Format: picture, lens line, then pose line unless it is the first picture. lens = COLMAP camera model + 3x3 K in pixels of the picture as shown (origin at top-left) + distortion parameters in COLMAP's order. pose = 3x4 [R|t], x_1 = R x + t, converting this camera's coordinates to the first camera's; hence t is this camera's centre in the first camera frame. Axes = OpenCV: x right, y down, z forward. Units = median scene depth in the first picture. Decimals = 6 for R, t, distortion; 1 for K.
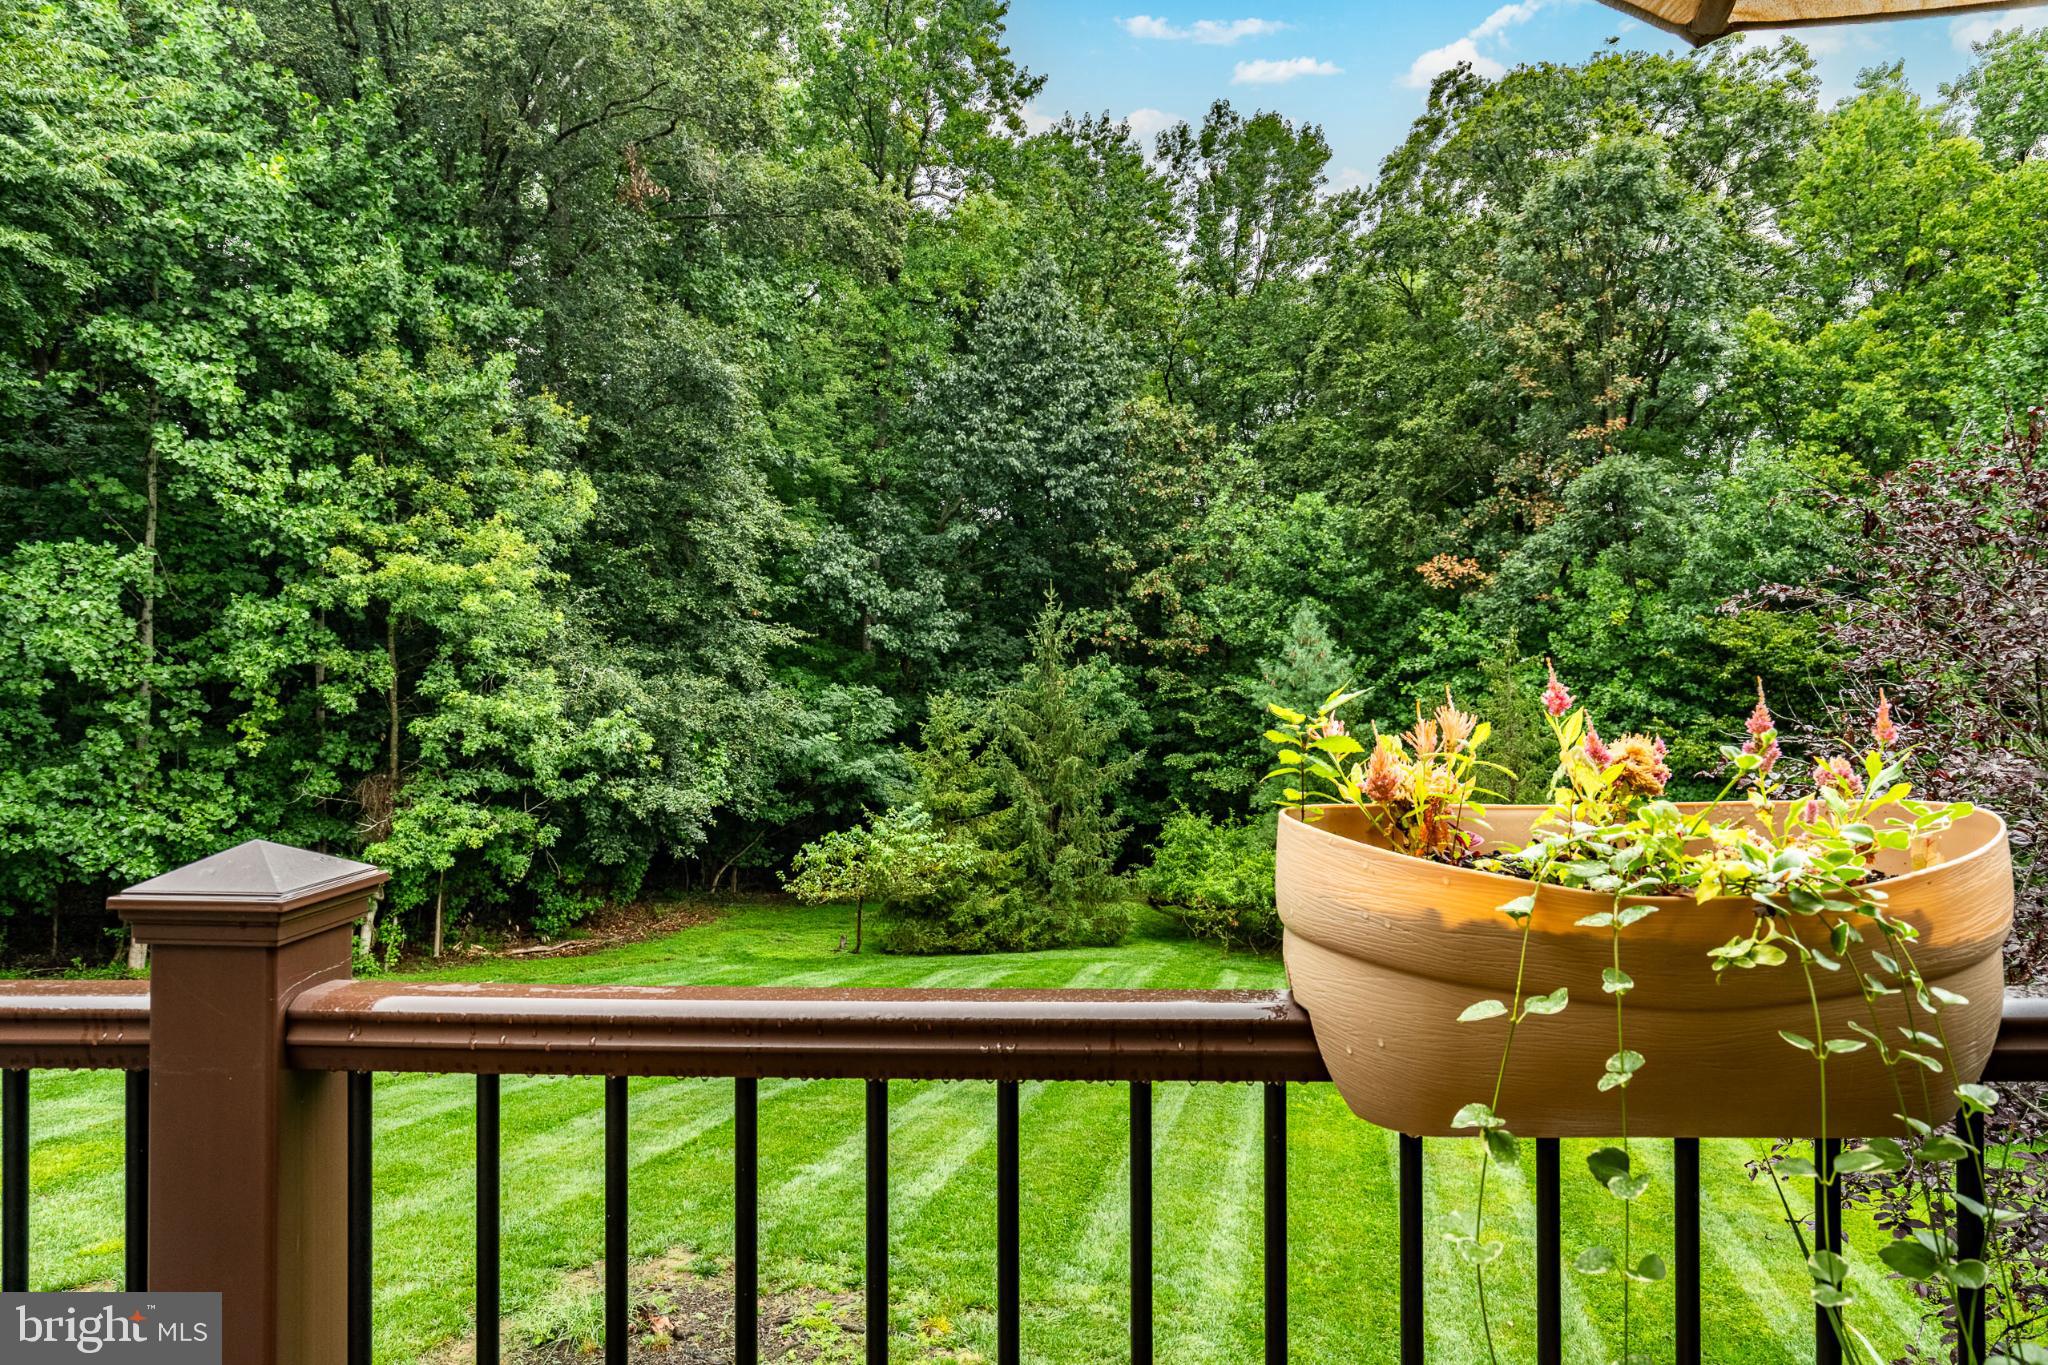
lens RADIAL K [[1296.6, 0, 1066.2], [0, 1296.6, 662.8], [0, 0, 1]] dist [0.021782, -0.005758]
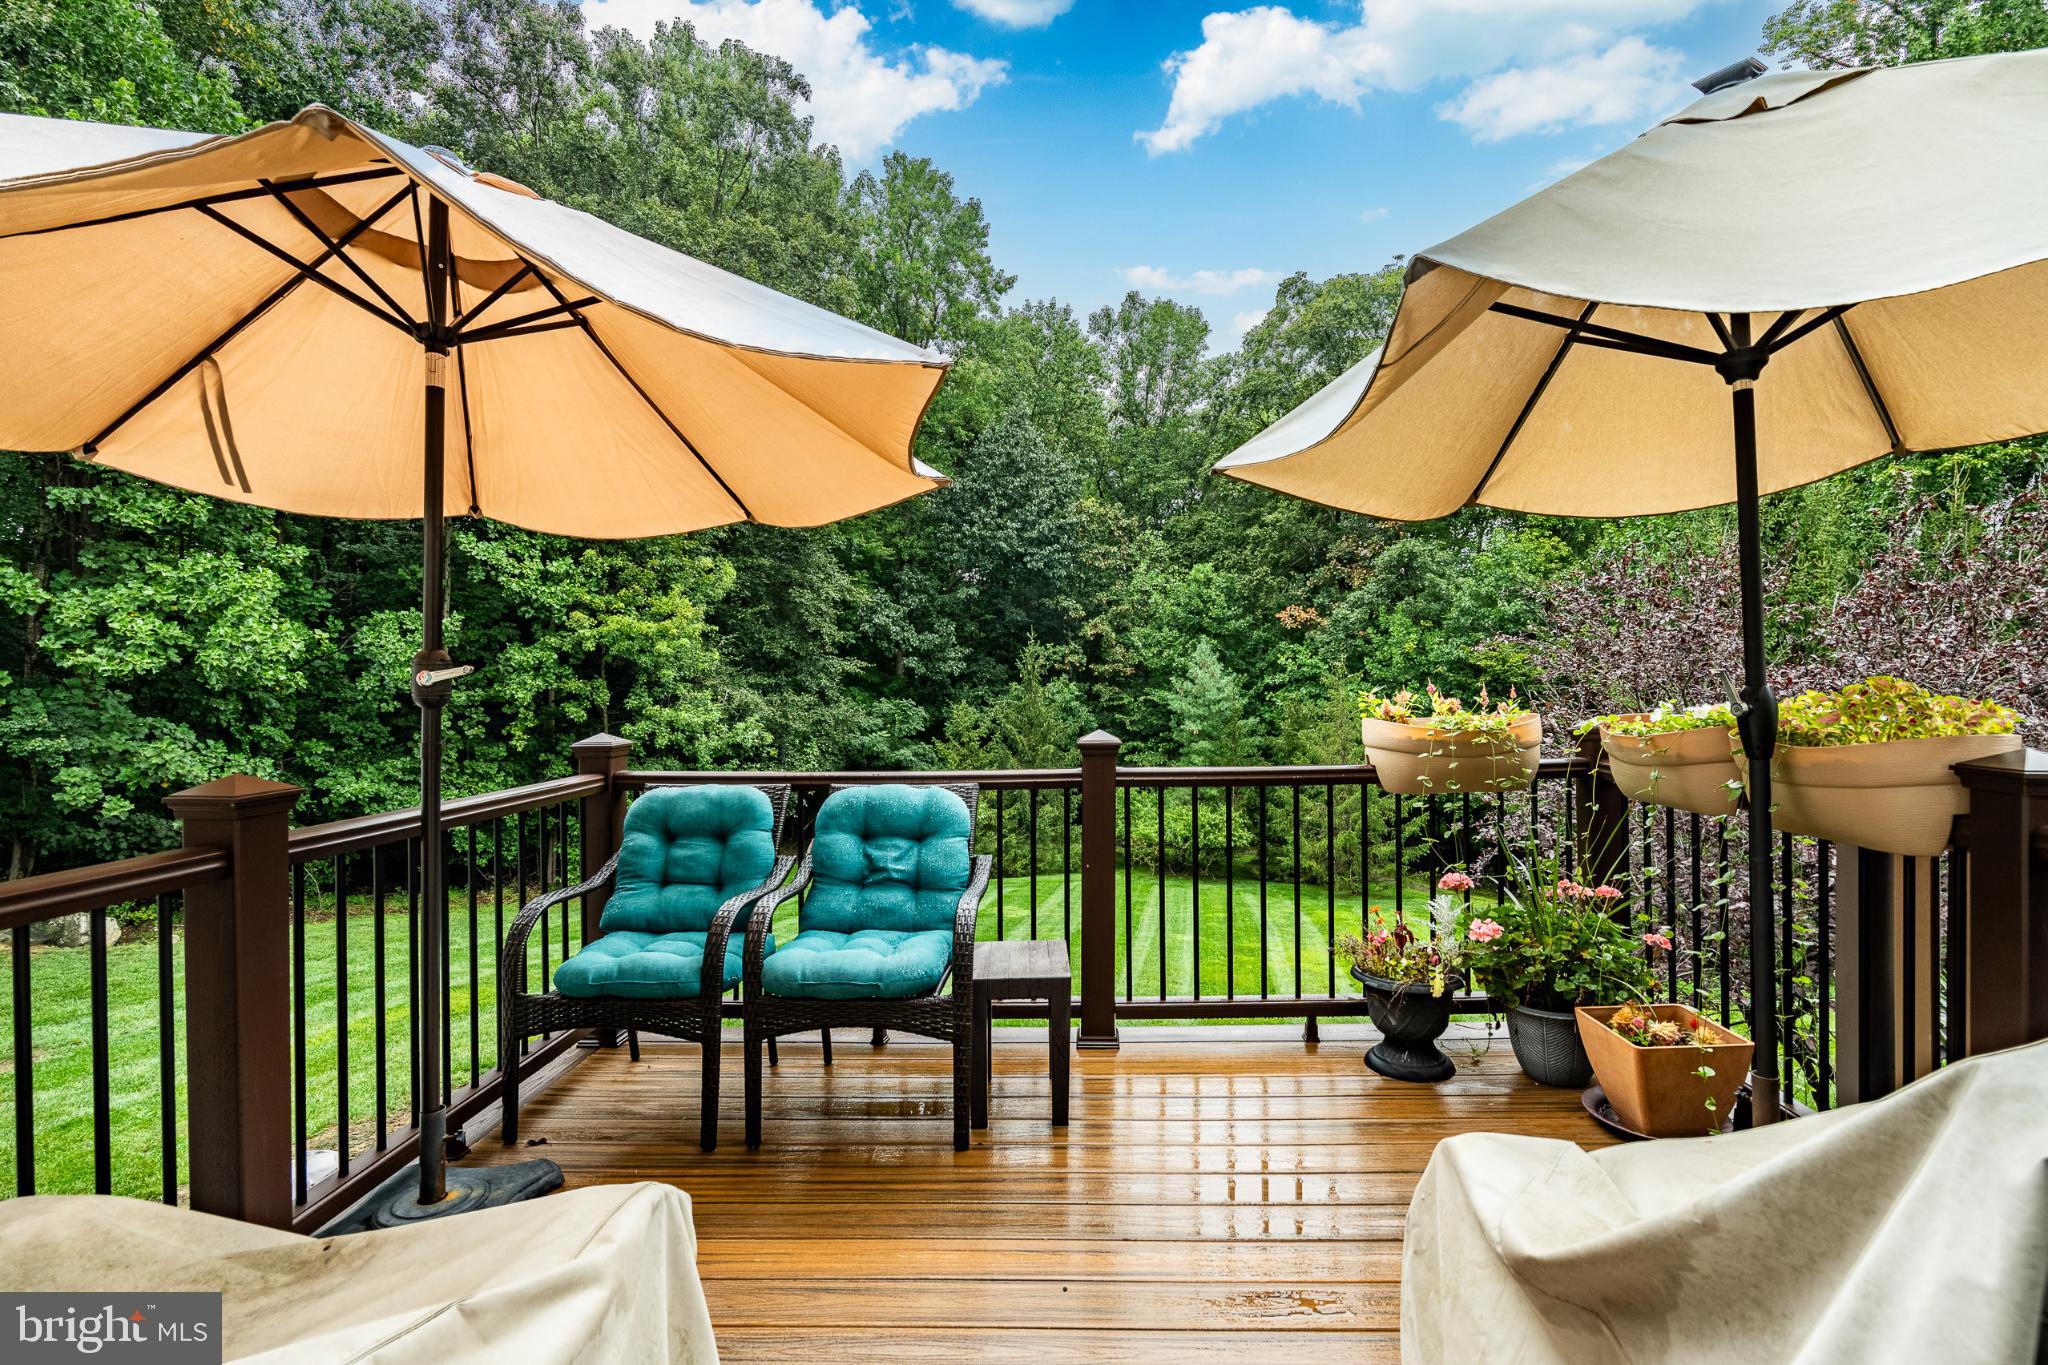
lens RADIAL K [[921.1, 0, 1052.4], [0, 921.1, 688.1], [0, 0, 1]] dist [-0.004271, 0.002677]
pose [[0.999370, -0.013221, 0.032938, -0.030122], [0.012983, 0.999888, 0.007436, -0.000260], [-0.033033, -0.007004, 0.999430, -0.060667]]
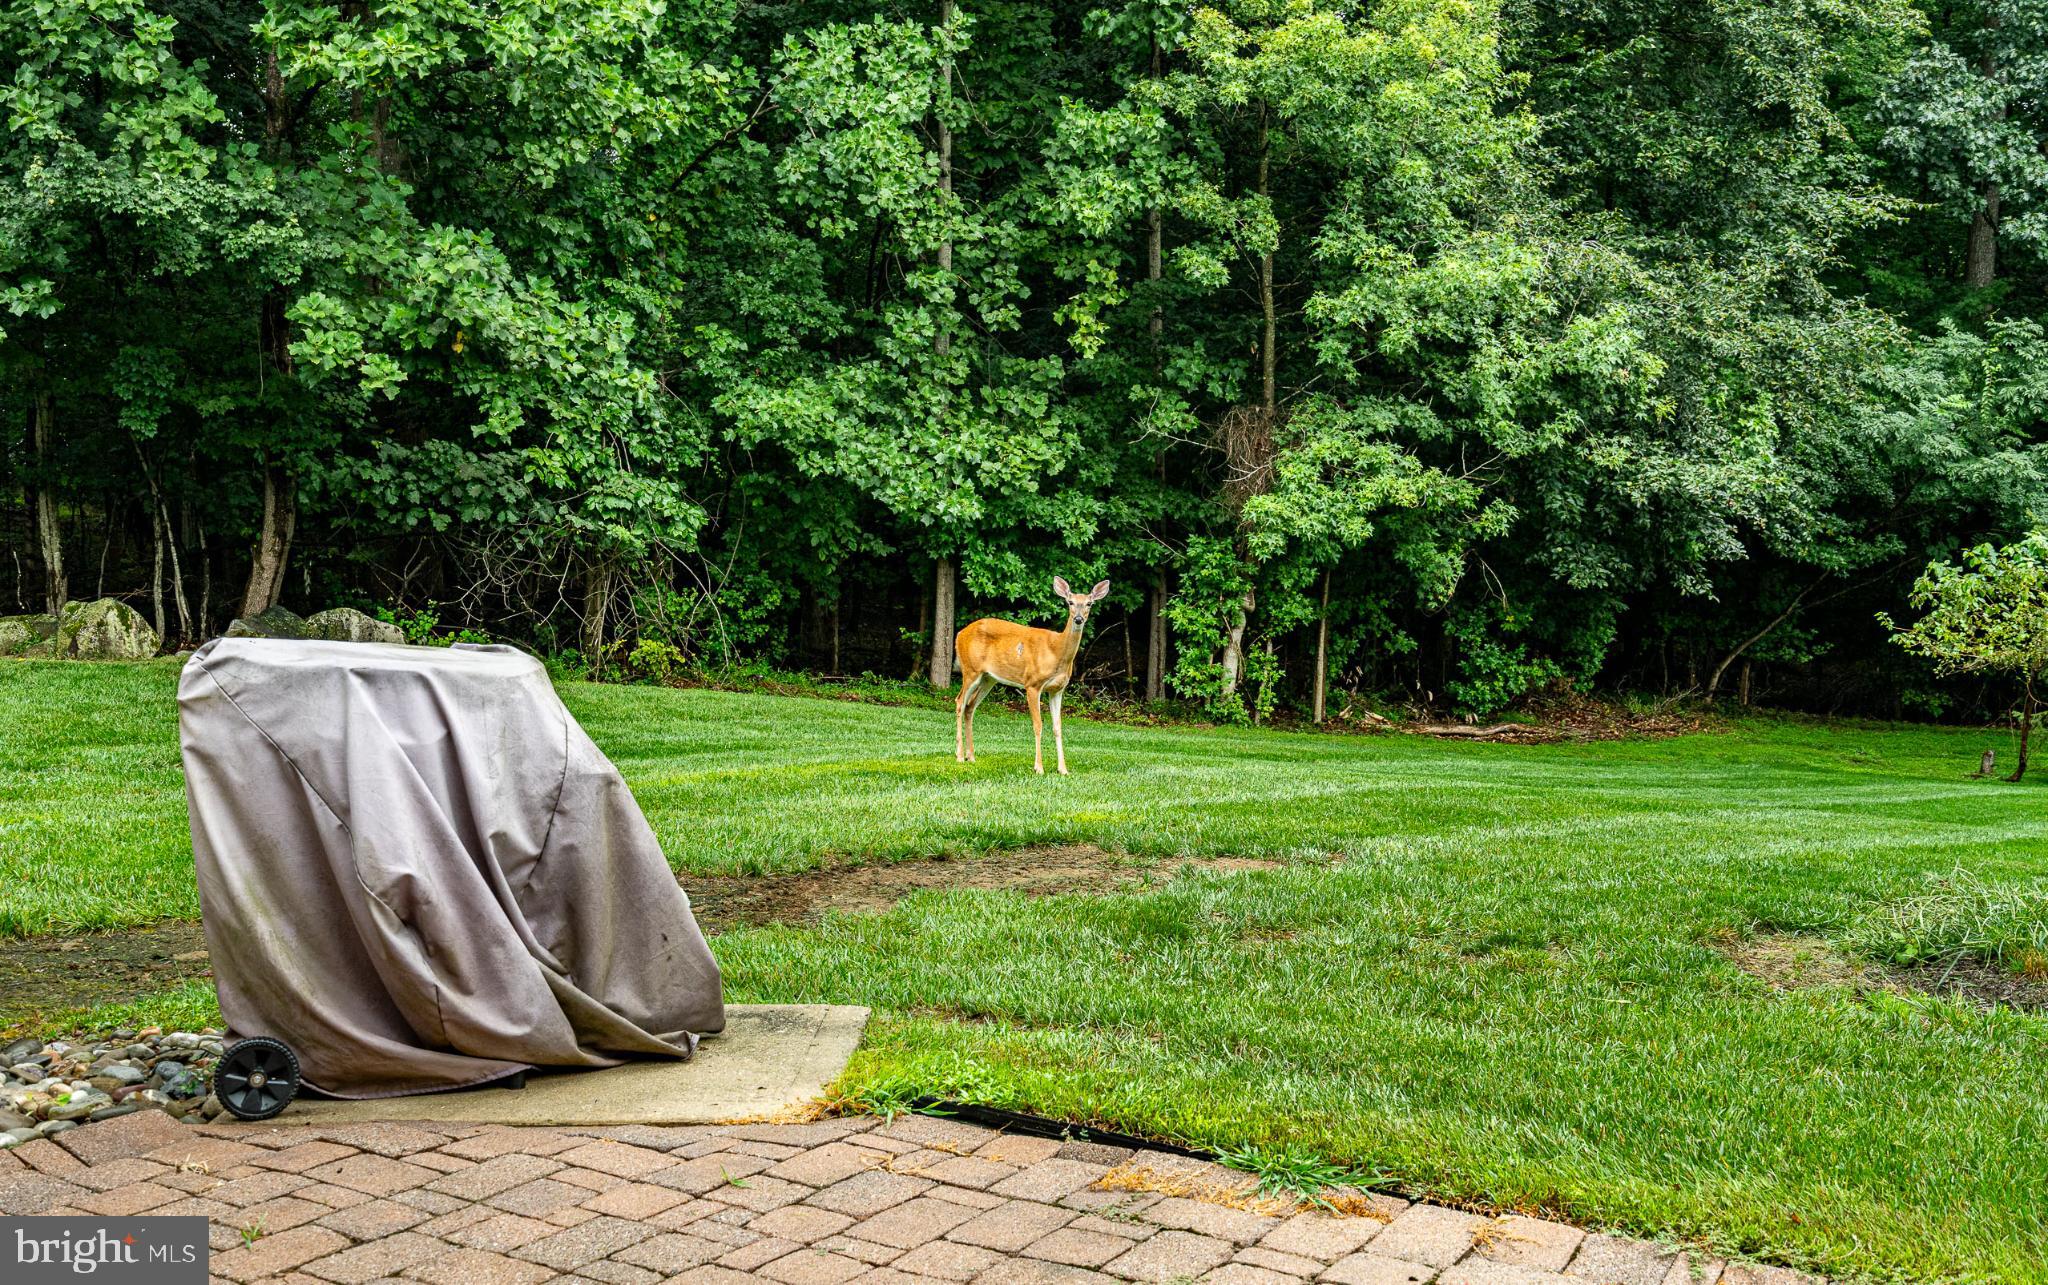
lens RADIAL K [[2177.0, 0, 1078.8], [0, 2177.0, 615.8], [0, 0, 1]] dist [0.010262, 0.000000]
pose [[0.875877, 0.023207, -0.481975, -0.073934], [0.016971, 0.996743, 0.078835, 0.083609], [0.482235, -0.077230, 0.872631, 0.029321]]
